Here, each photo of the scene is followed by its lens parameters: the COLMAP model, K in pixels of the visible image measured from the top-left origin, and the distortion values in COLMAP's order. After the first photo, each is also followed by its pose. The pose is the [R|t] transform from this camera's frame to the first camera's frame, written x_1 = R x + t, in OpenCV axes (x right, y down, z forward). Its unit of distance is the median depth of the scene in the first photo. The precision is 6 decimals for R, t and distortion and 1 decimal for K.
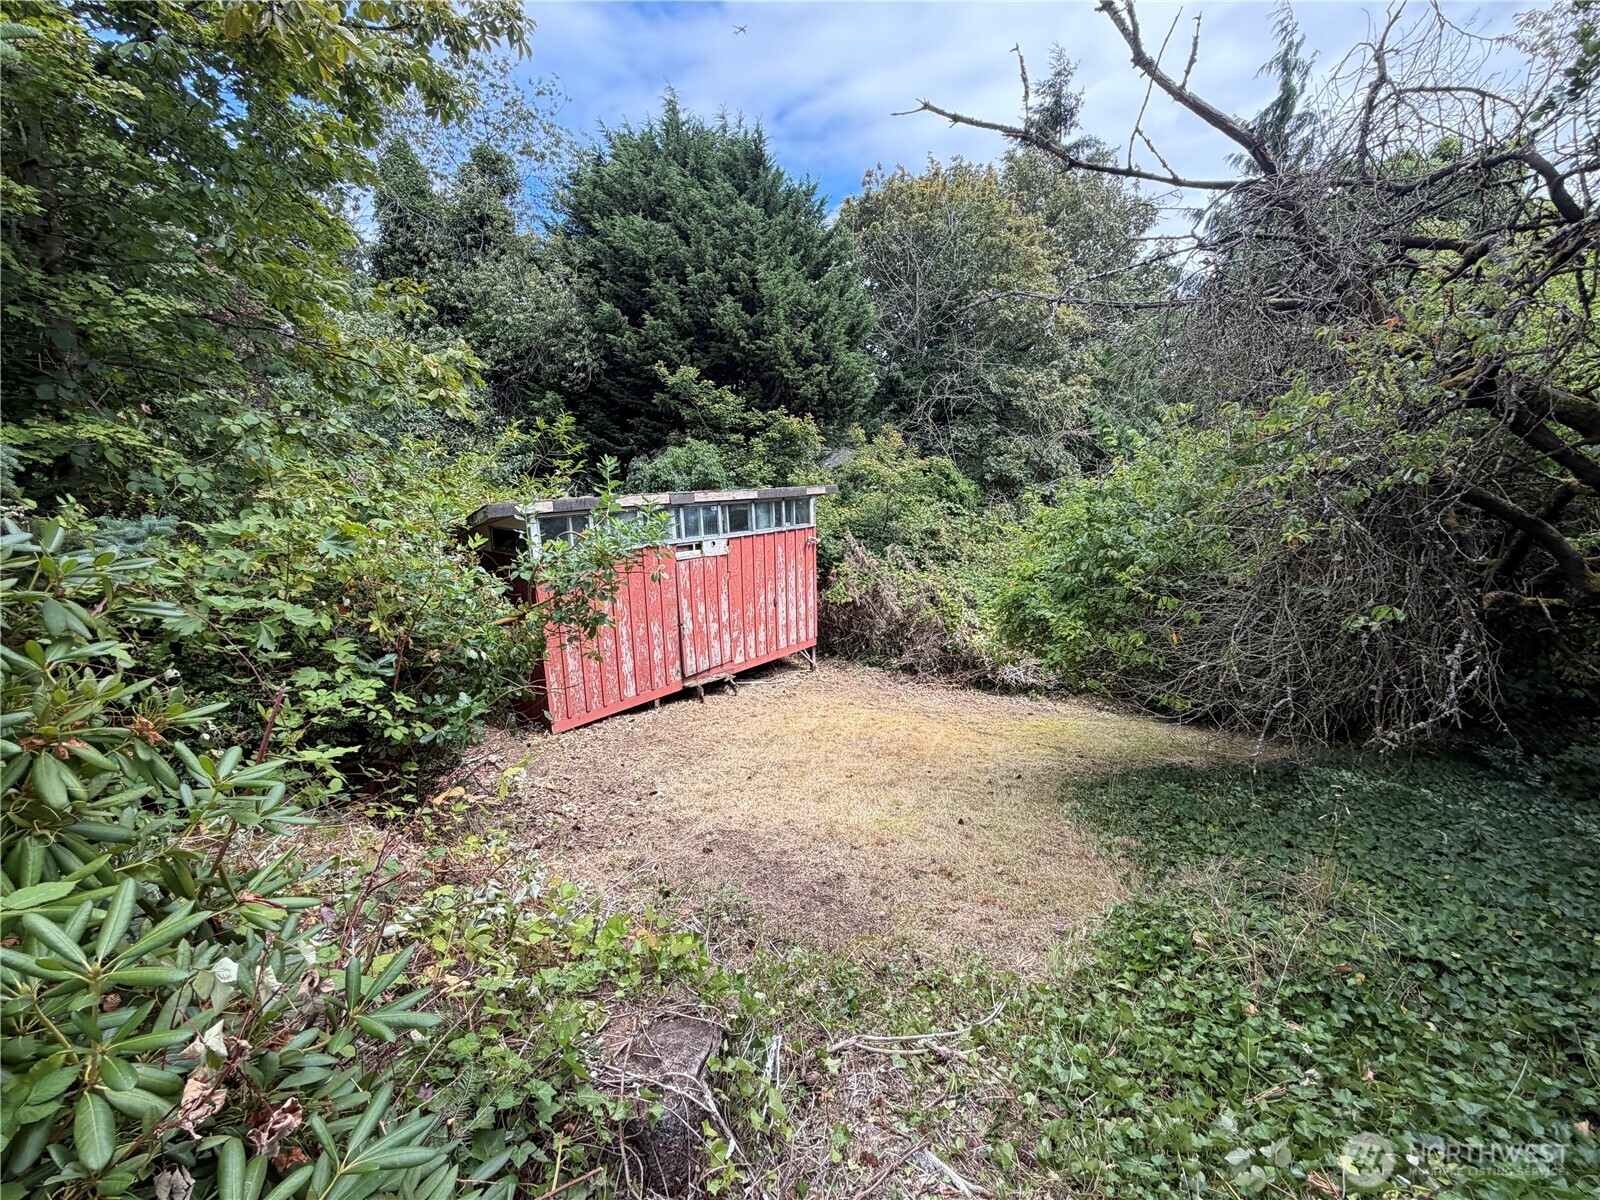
lens RADIAL K [[642.6, 0, 799.8], [0, 642.6, 595.4], [0, 0, 1]] dist [-0.001180, 0.000130]
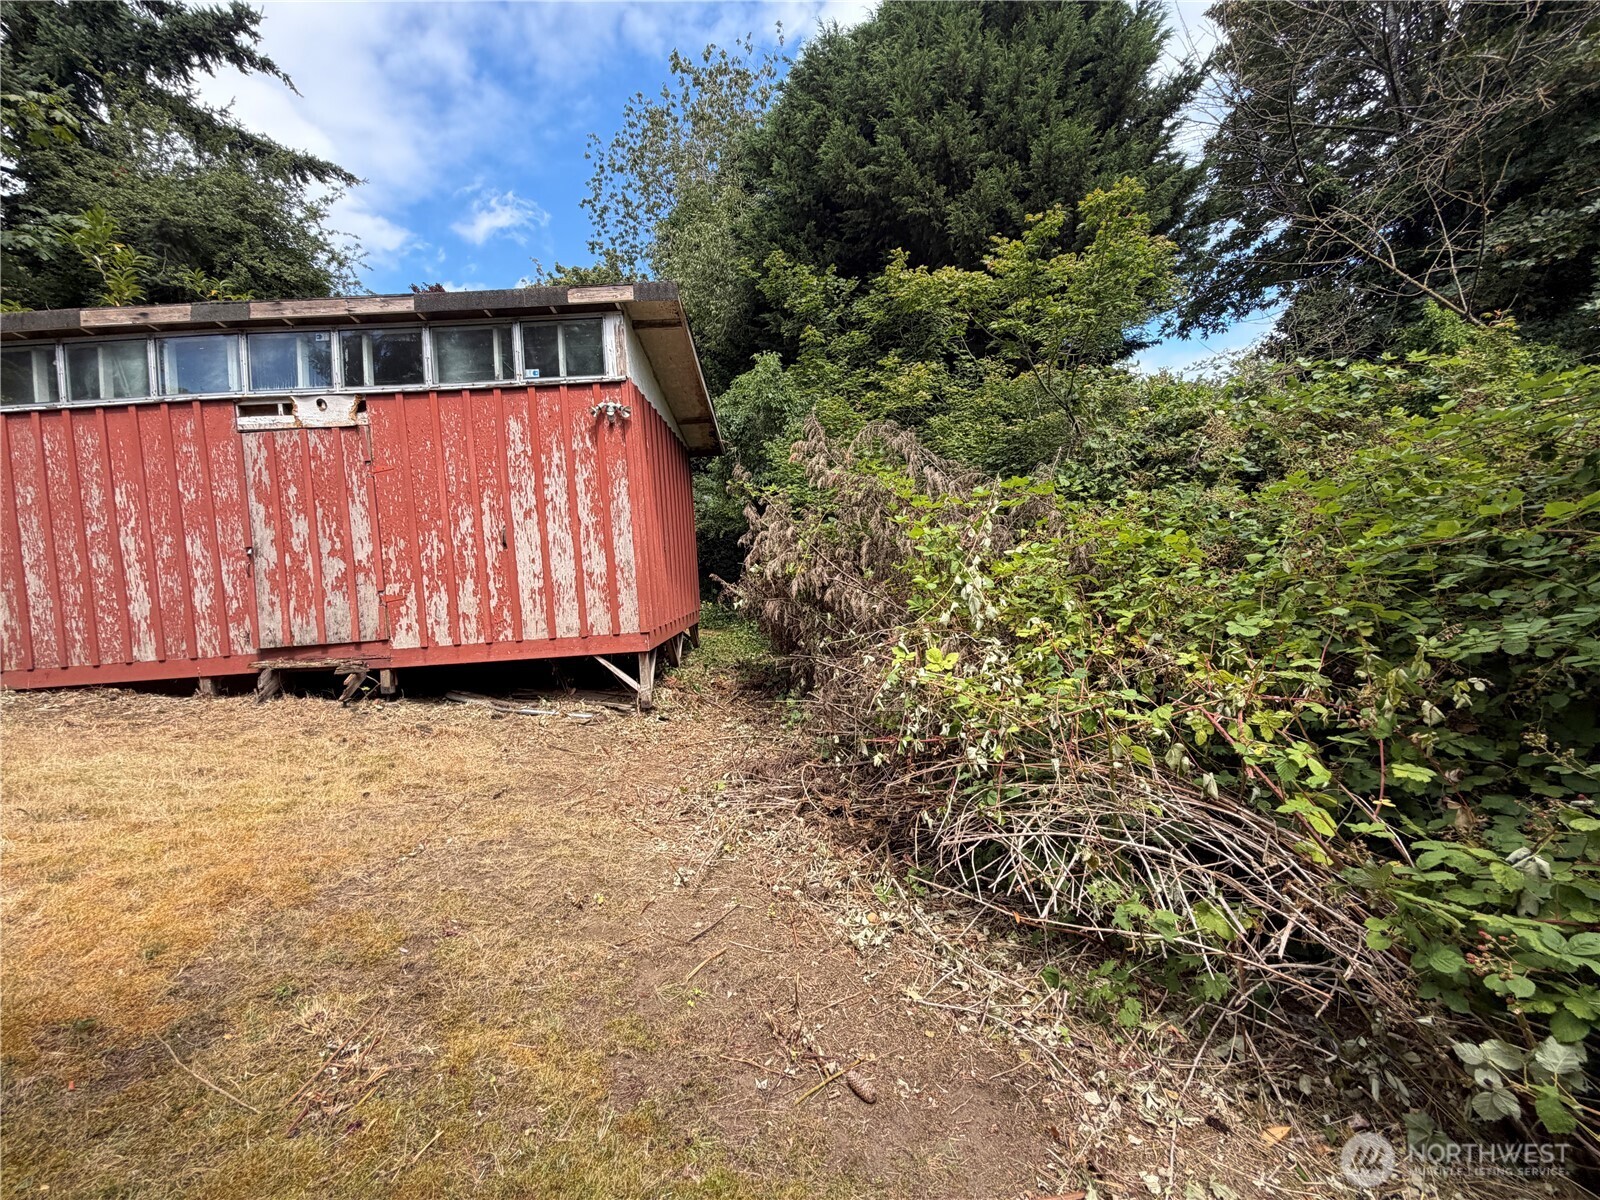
lens RADIAL K [[642.6, 0, 799.1], [0, 642.6, 609.0], [0, 0, 1]] dist [-0.001180, 0.000130]
pose [[0.681021, 0.018118, -0.732040, 0.507868], [-0.099515, 0.992709, -0.068010, 0.081573], [0.725470, 0.119165, 0.677859, 0.919324]]
